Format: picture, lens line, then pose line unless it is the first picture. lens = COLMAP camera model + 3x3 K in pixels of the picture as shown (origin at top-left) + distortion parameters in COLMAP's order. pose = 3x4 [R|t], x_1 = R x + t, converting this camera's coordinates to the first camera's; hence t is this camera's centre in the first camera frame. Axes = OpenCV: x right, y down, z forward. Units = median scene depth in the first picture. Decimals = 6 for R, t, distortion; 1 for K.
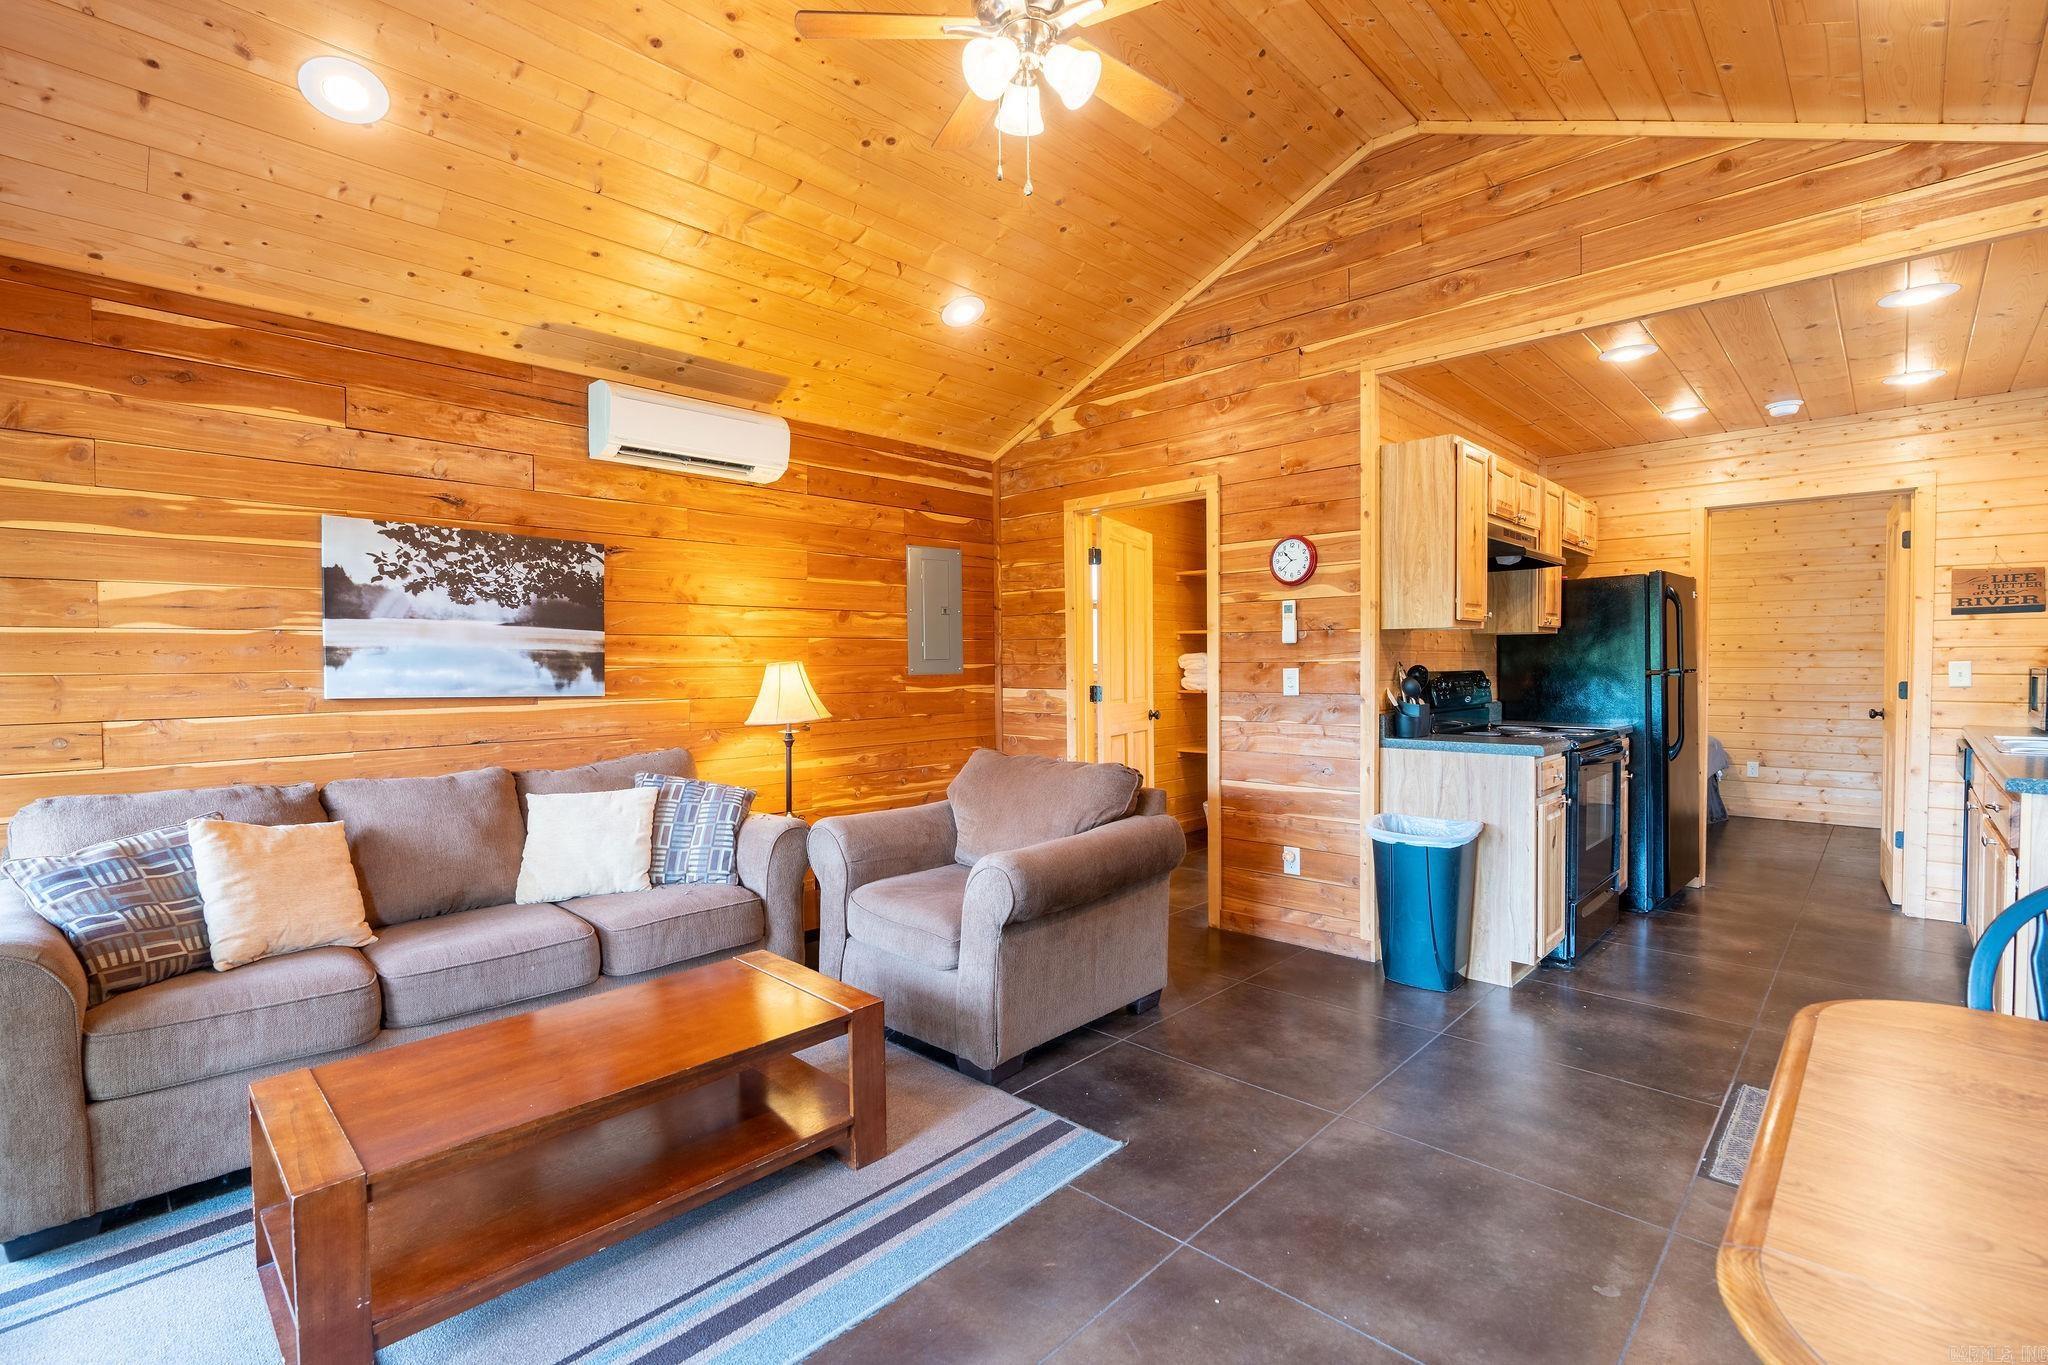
lens RADIAL K [[922.0, 0, 1022.6], [0, 922.0, 682.3], [0, 0, 1]] dist [-0.013497, 0.005093]
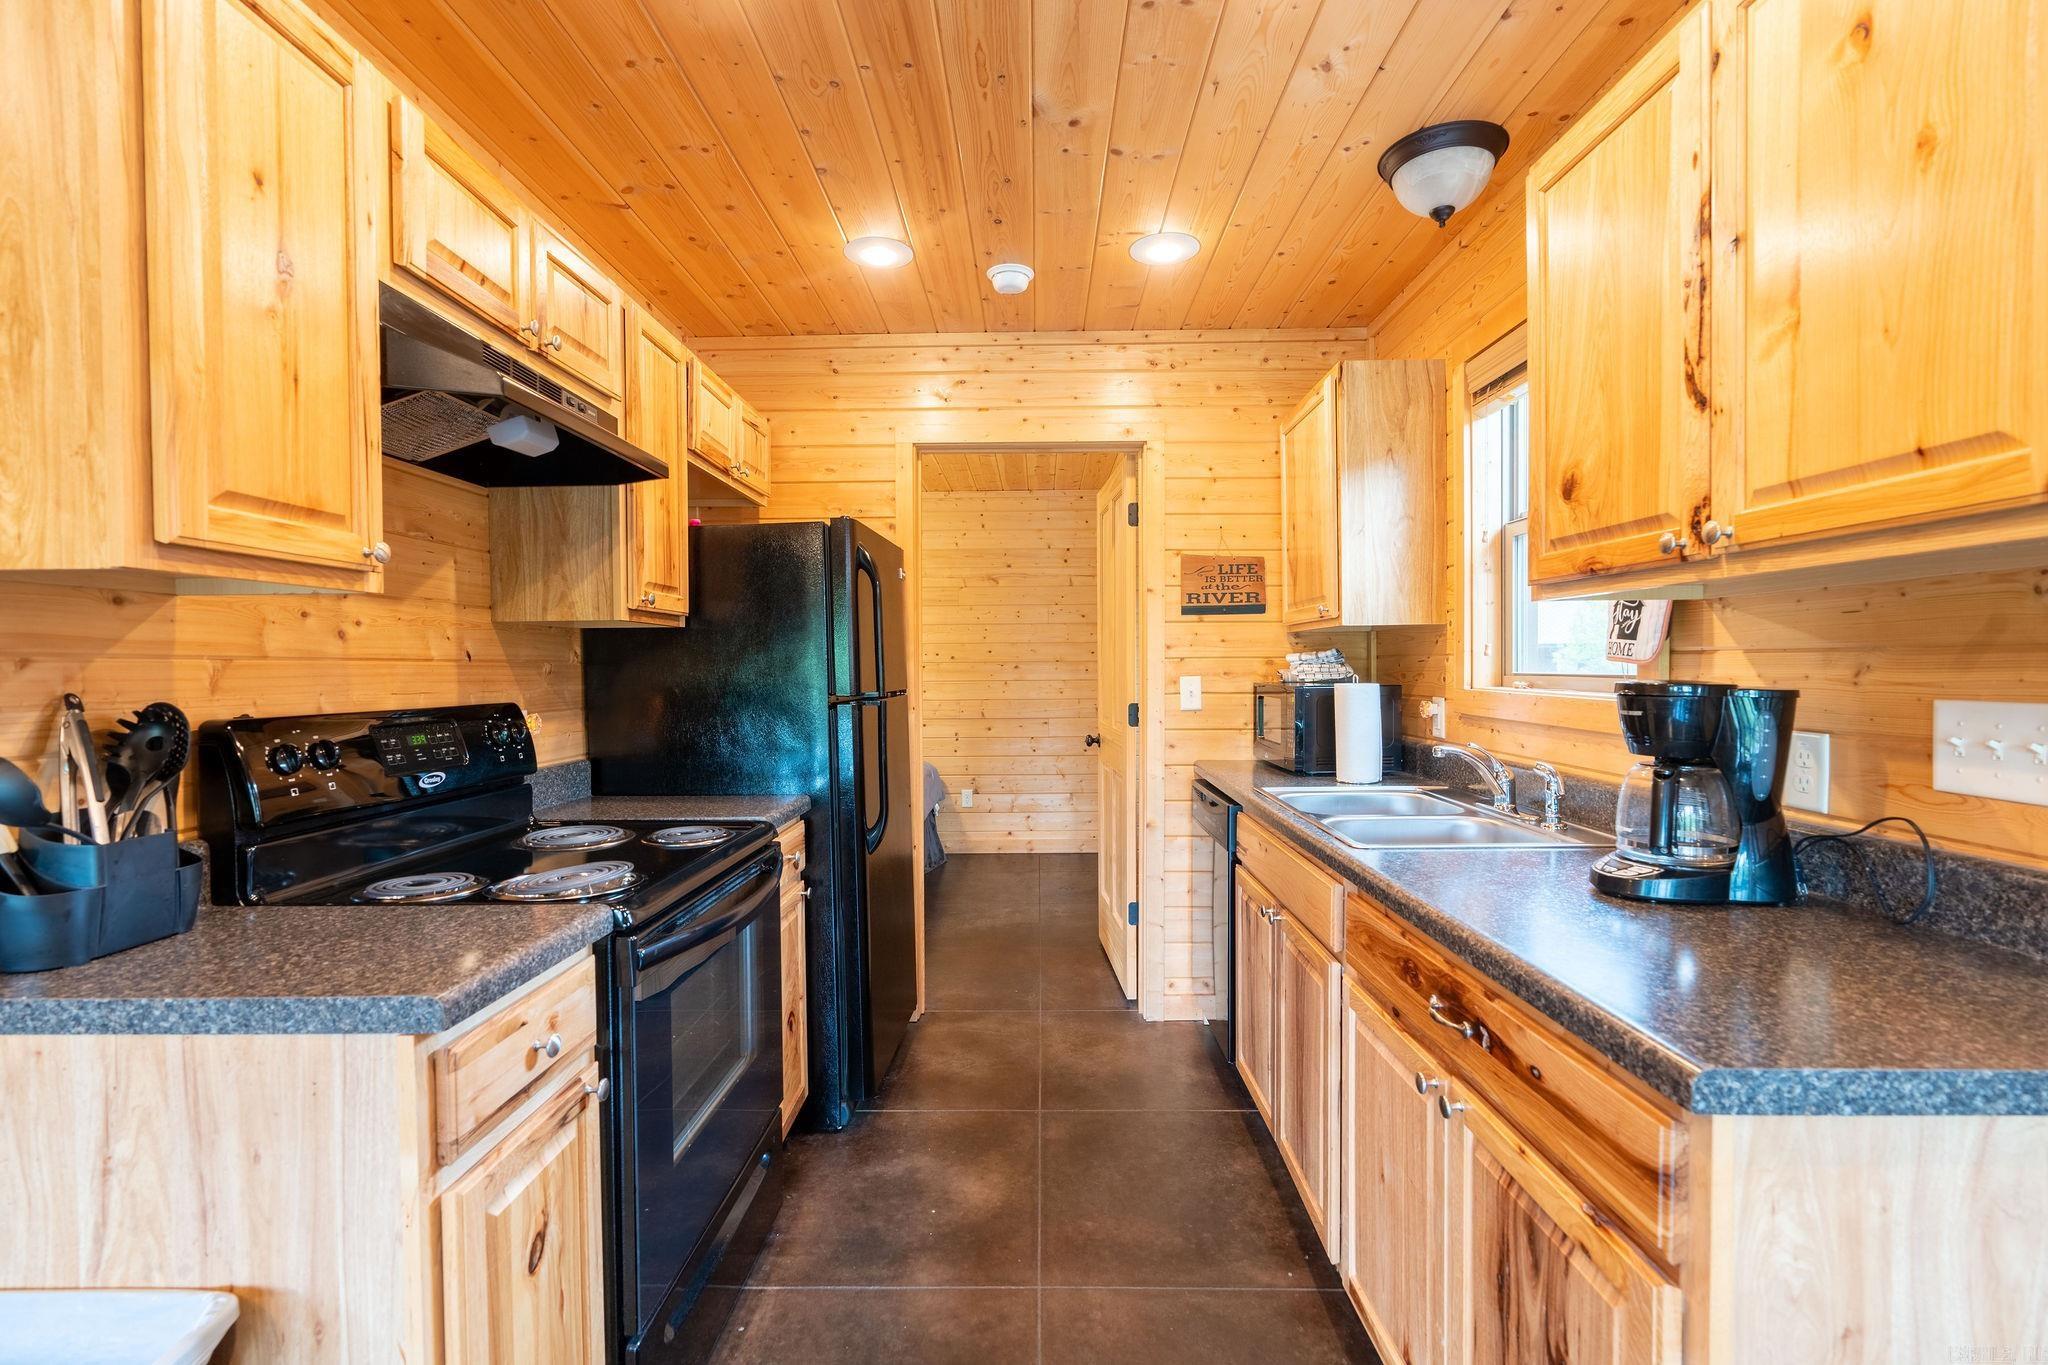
lens RADIAL K [[922.0, 0, 1027.2], [0, 922.0, 683.8], [0, 0, 1]] dist [-0.013497, 0.005093]
pose [[0.730089, -0.012121, 0.683244, 0.442128], [0.018565, 0.999825, -0.002100, -0.019296], [-0.683100, 0.014218, 0.730187, 0.584825]]
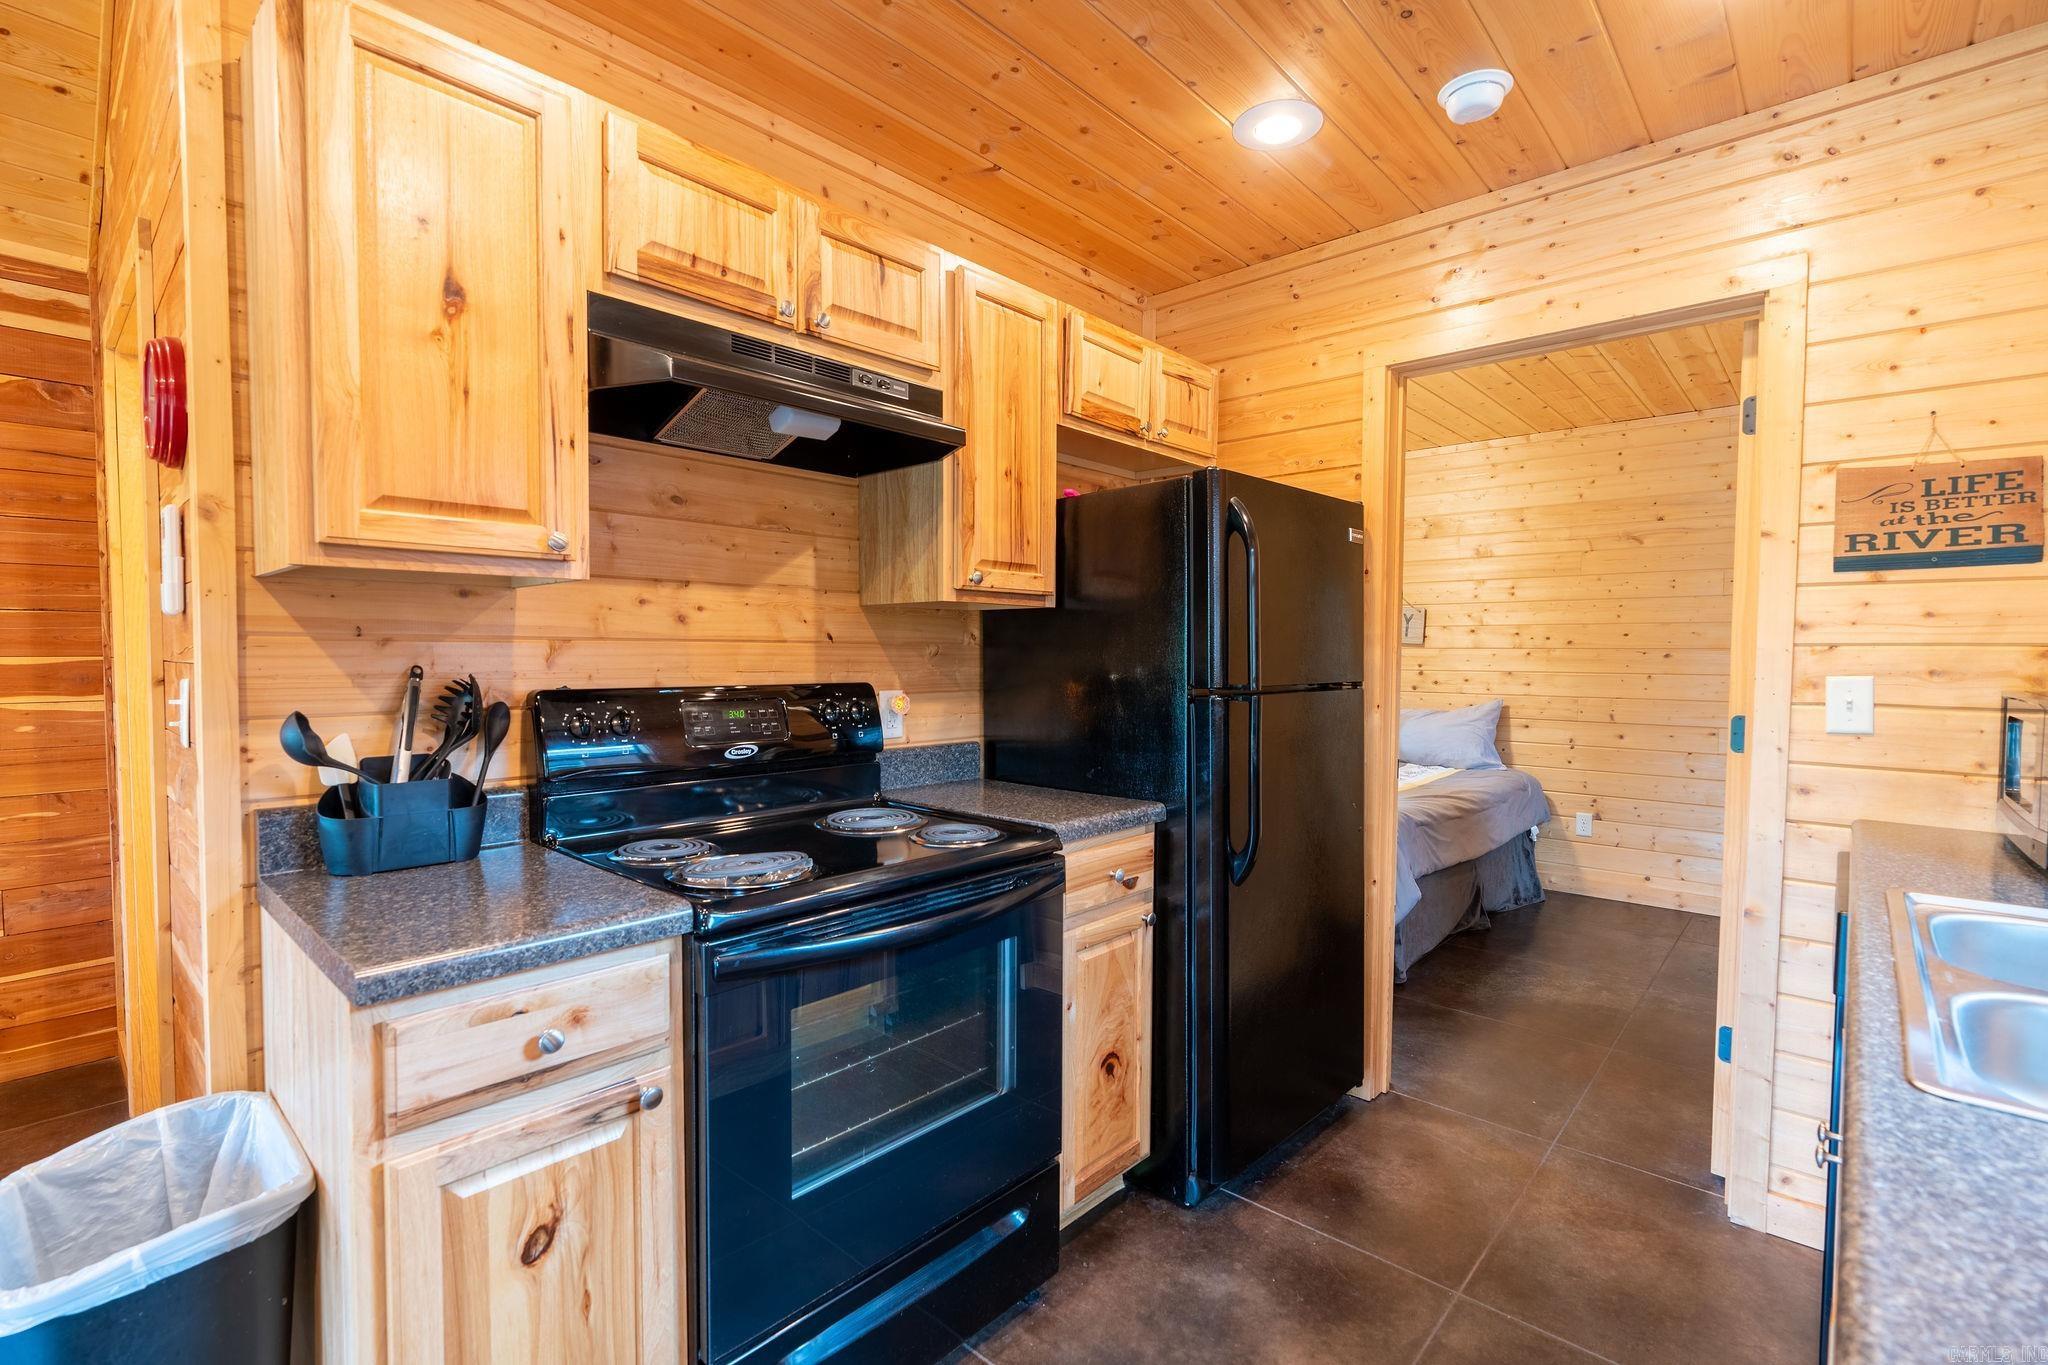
lens RADIAL K [[922.0, 0, 1025.6], [0, 922.0, 683.5], [0, 0, 1]] dist [-0.013497, 0.005093]
pose [[0.999502, 0.010060, 0.029925, 0.667457], [-0.010436, 0.999868, 0.012431, -0.022478], [-0.029796, -0.012737, 0.999475, 0.618784]]
